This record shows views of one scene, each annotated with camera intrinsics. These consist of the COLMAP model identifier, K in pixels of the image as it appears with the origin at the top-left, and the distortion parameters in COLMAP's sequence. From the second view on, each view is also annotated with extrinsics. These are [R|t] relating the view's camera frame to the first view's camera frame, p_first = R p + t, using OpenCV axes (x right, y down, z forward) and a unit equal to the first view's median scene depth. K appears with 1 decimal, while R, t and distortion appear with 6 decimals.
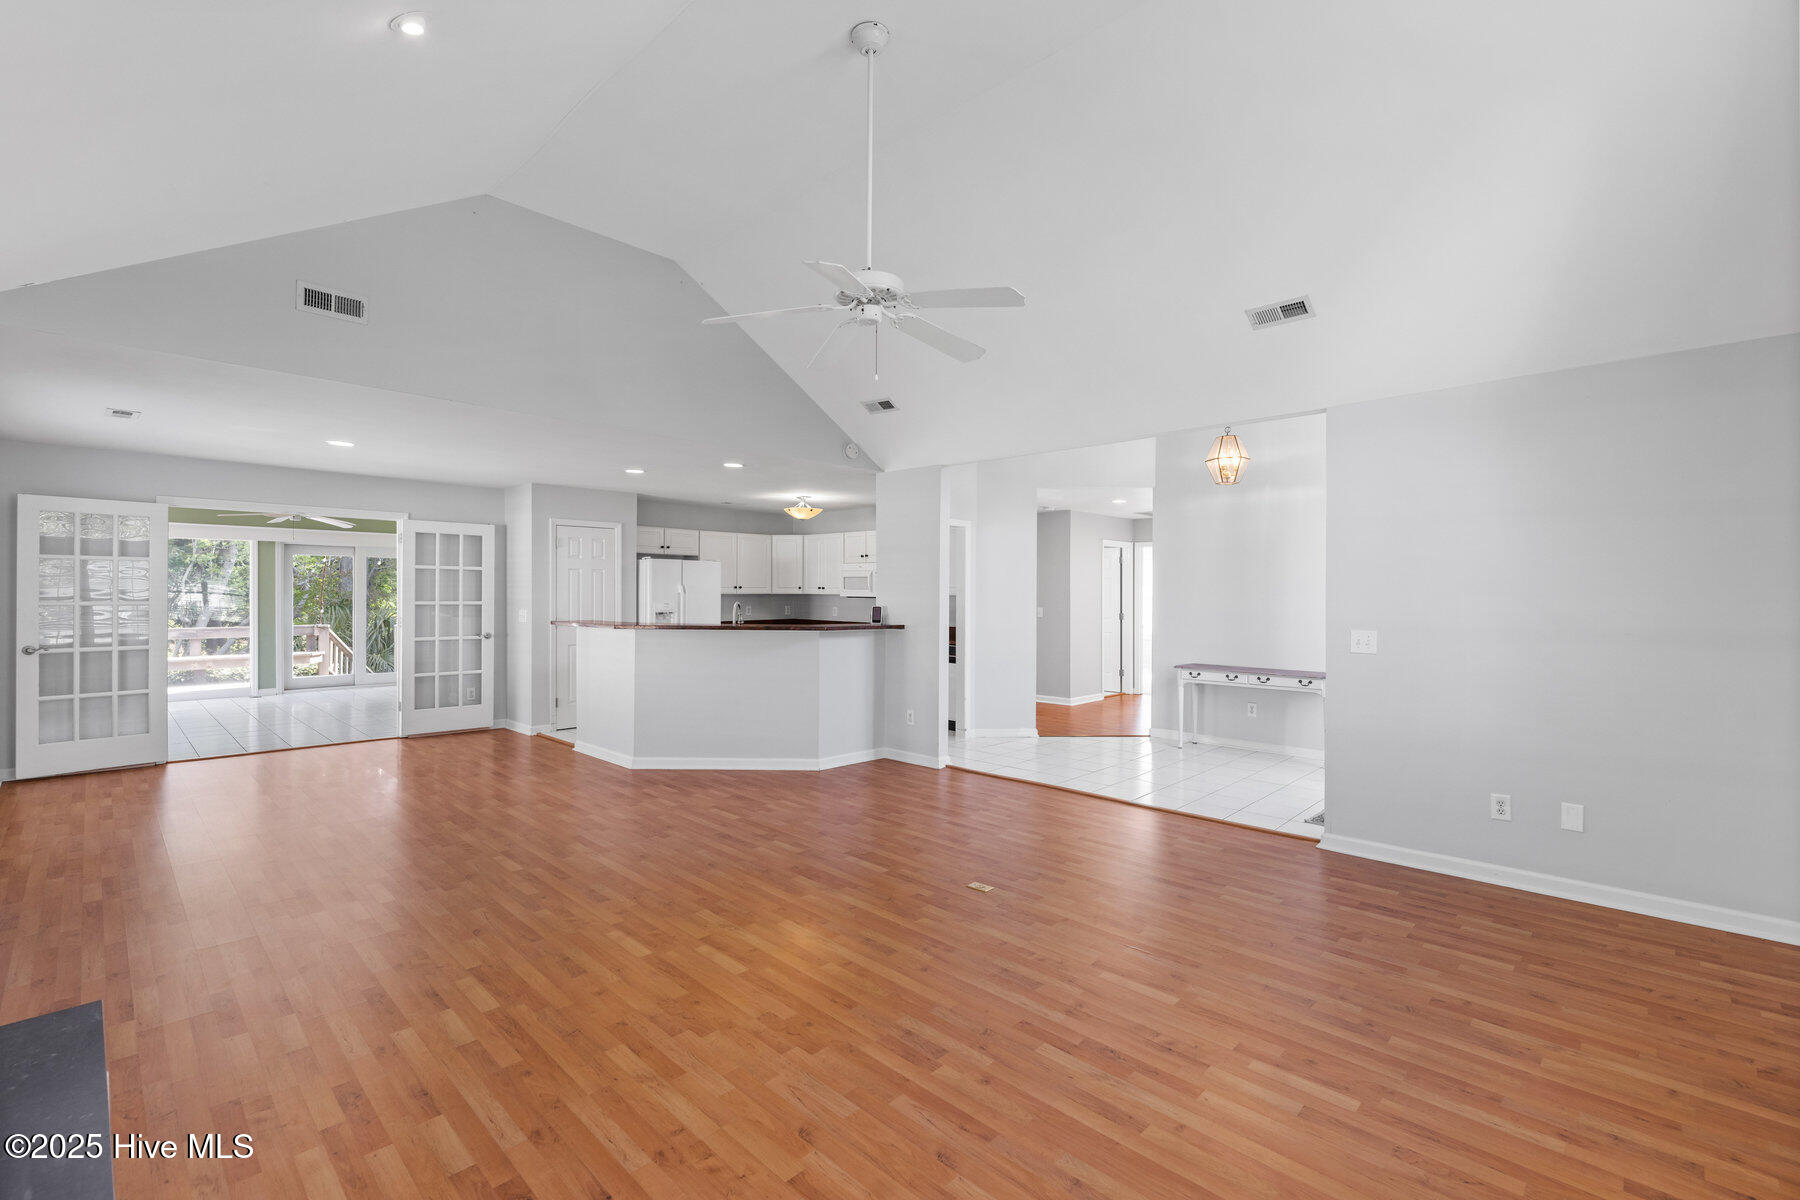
lens RADIAL K [[816.3, 0, 889.4], [0, 816.3, 593.1], [0, 0, 1]] dist [0.000576, -0.000189]
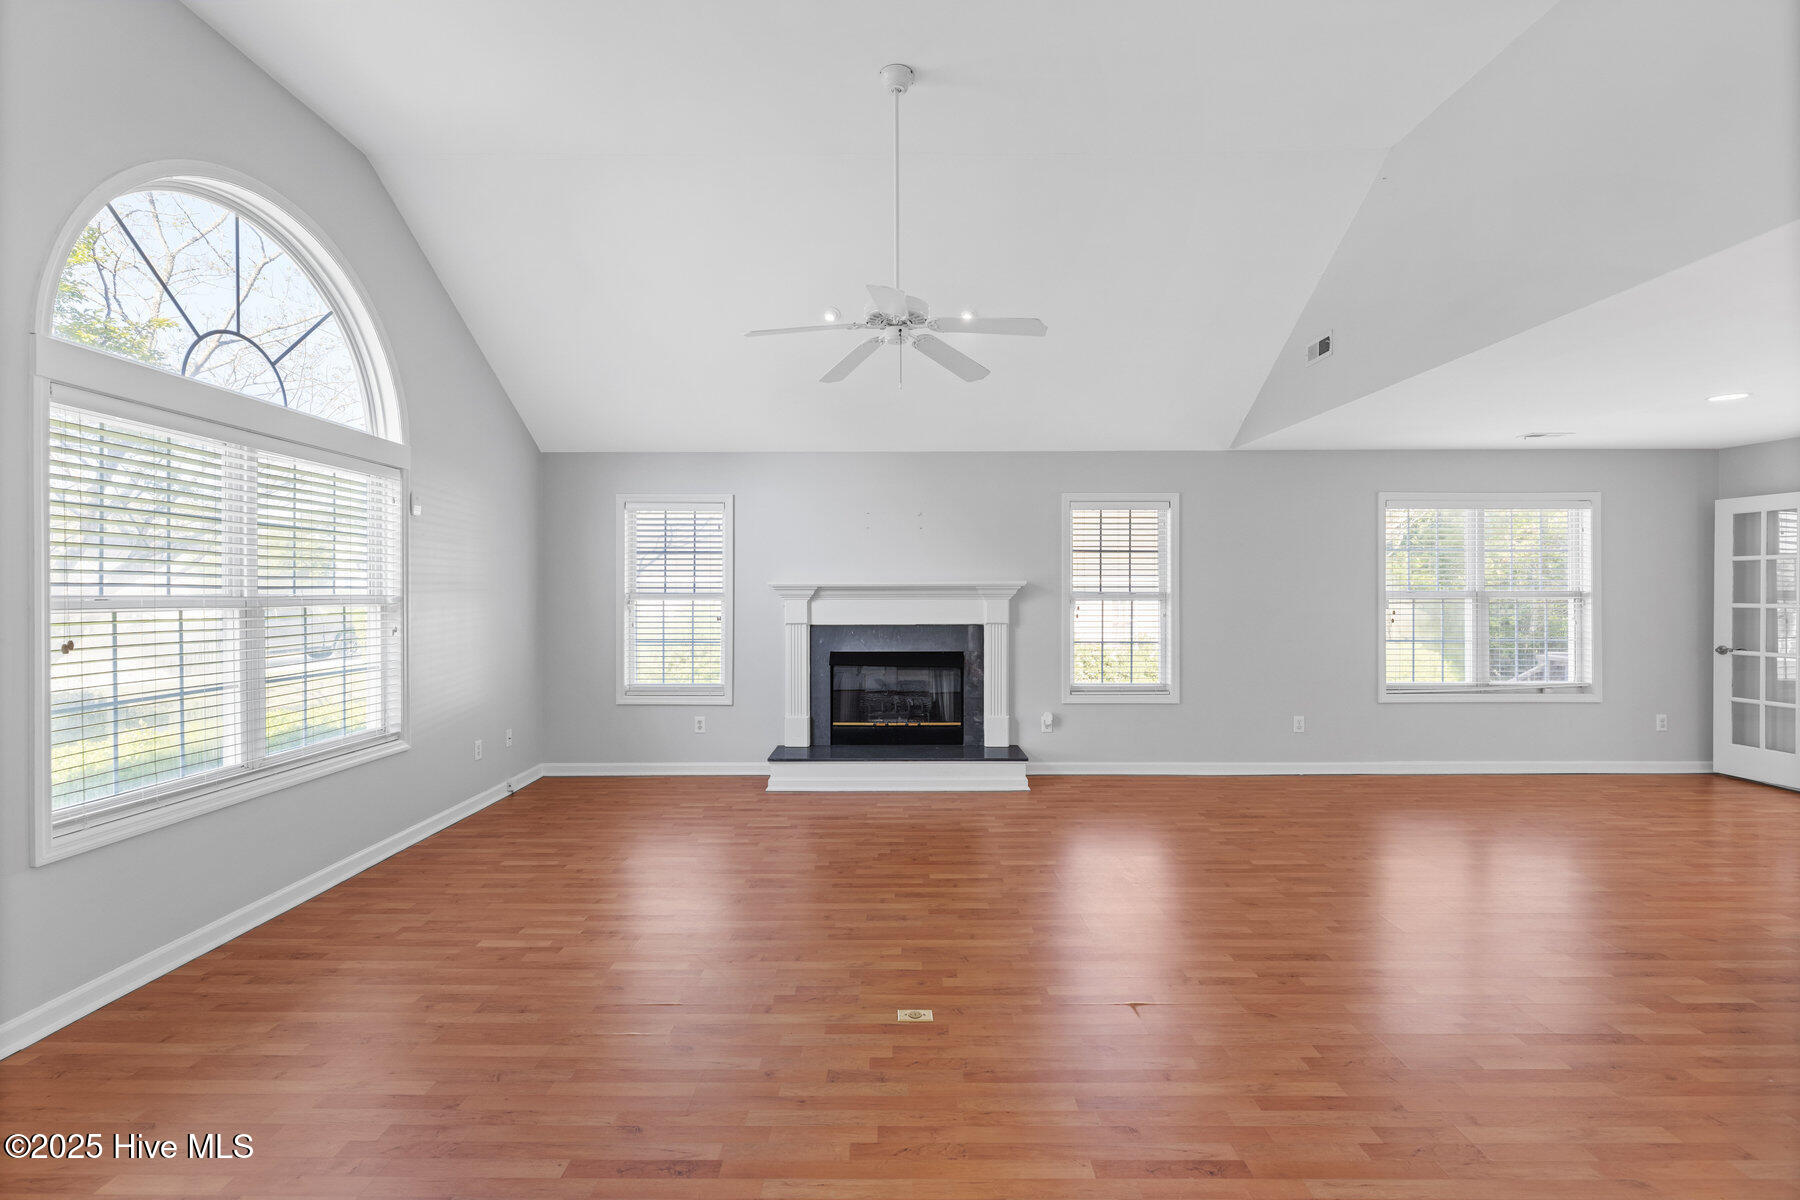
lens RADIAL K [[816.3, 0, 897.5], [0, 816.3, 603.6], [0, 0, 1]] dist [0.000576, -0.000189]
pose [[-0.725502, 0.007884, -0.688175, 0.665025], [-0.002004, 0.999906, 0.013568, -0.000419], [0.688217, 0.011223, -0.725418, 1.656364]]
